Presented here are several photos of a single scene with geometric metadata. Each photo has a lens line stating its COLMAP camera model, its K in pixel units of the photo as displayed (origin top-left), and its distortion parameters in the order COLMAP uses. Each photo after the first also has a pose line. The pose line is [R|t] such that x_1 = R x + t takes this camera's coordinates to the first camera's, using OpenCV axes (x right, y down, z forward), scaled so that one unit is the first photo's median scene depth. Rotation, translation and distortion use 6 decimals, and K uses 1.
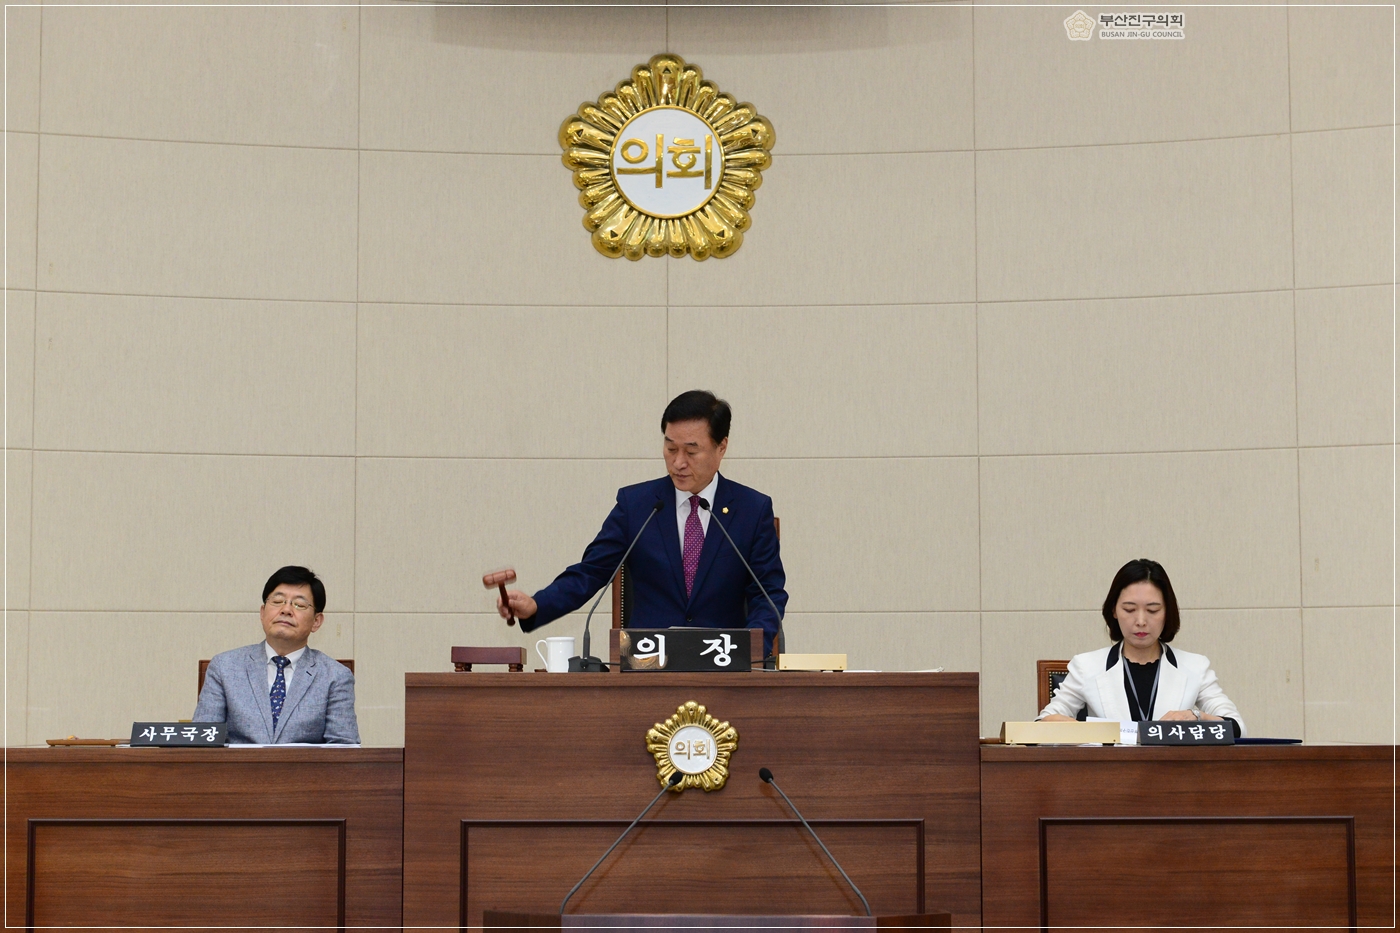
lens RADIAL K [[2745.7, 0, 699.9], [0, 2745.7, 465.7], [0, 0, 1]] dist [-0.102823, 0.000000]
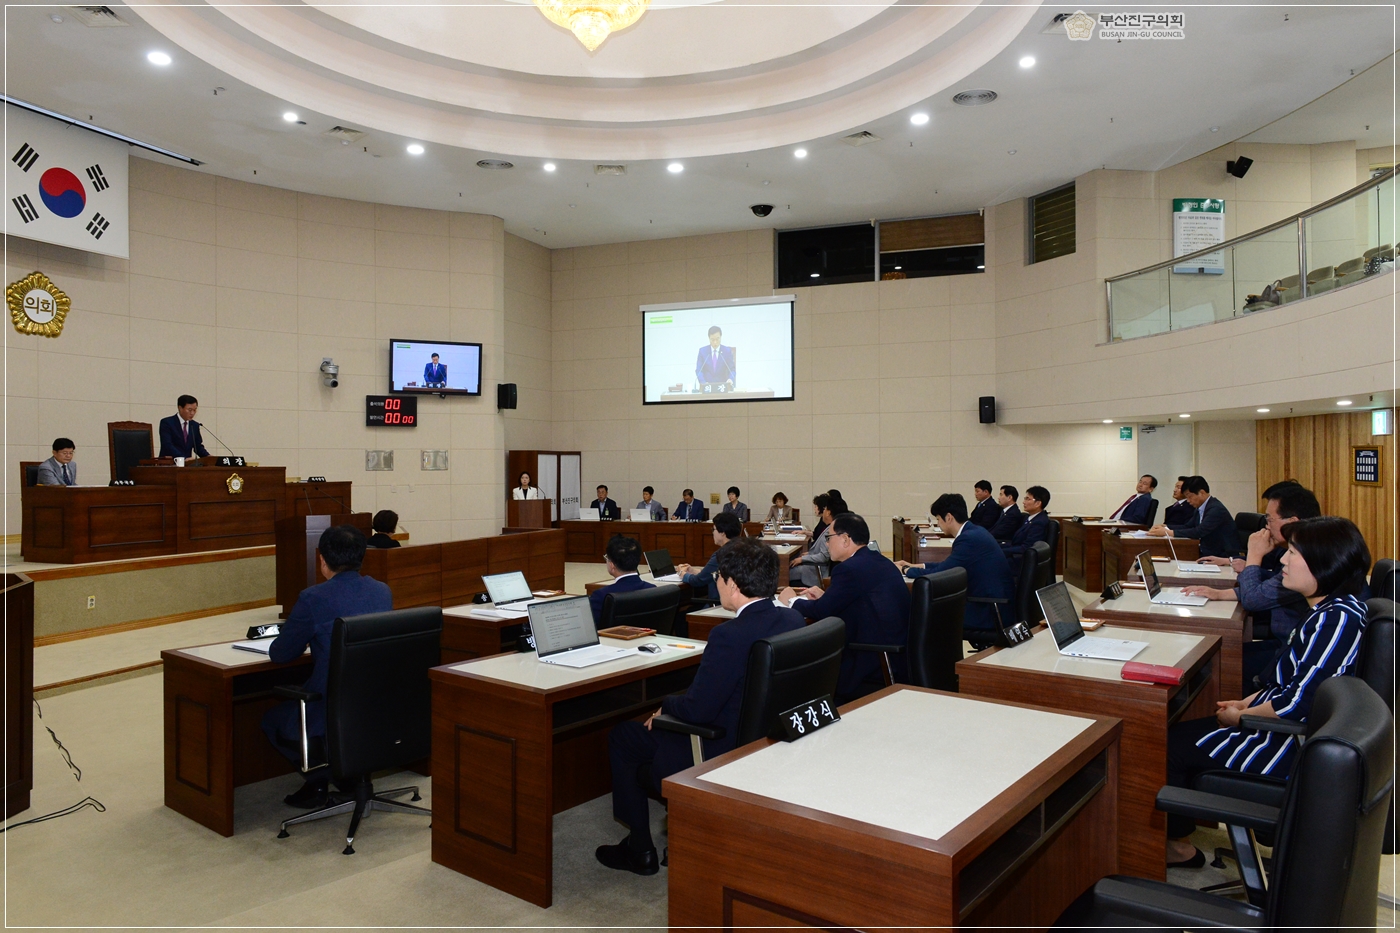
lens RADIAL K [[975.4, 0, 700.0], [0, 975.4, 462.3], [0, 0, 1]] dist [-0.005544, 0.001778]
pose [[0.425726, 0.003679, 0.904844, -0.717921], [-0.078524, 0.996369, 0.032895, -0.025961], [-0.901438, -0.085056, 0.424470, -0.203606]]
